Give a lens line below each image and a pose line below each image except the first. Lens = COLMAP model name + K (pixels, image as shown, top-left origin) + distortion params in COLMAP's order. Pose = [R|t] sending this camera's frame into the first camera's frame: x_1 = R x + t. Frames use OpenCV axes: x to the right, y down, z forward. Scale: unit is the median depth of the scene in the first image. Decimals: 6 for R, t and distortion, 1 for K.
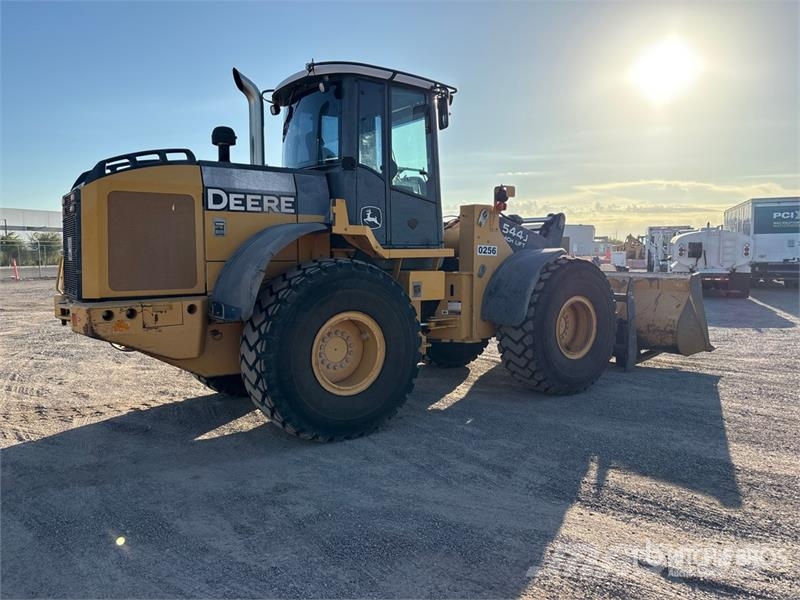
lens RADIAL K [[603.4, 0, 402.0], [0, 603.4, 296.3], [0, 0, 1]] dist [0.041409, -0.047308]
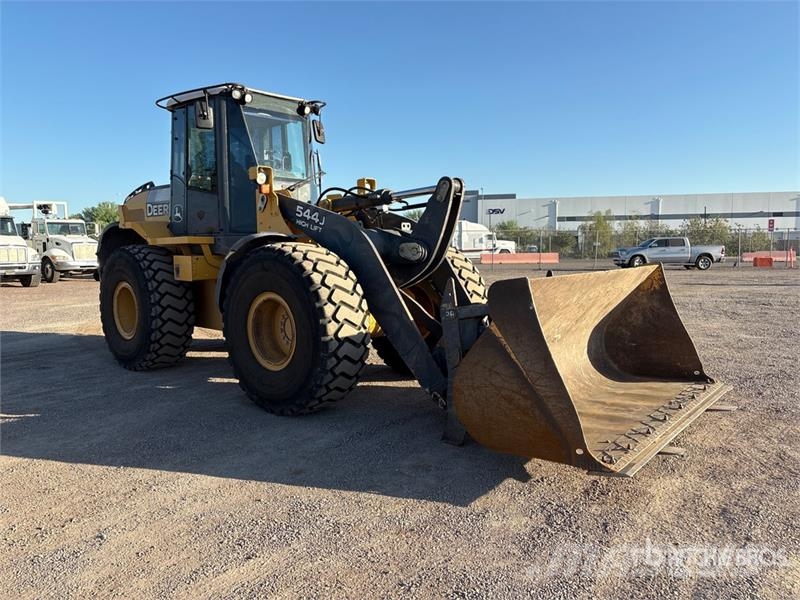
lens RADIAL K [[603.4, 0, 402.0], [0, 603.4, 296.3], [0, 0, 1]] dist [0.041409, -0.047308]
pose [[0.201222, 0.084504, -0.975894, 1.100583], [-0.061783, 0.995383, 0.073453, -0.064870], [0.977595, 0.045513, 0.205514, 0.998623]]
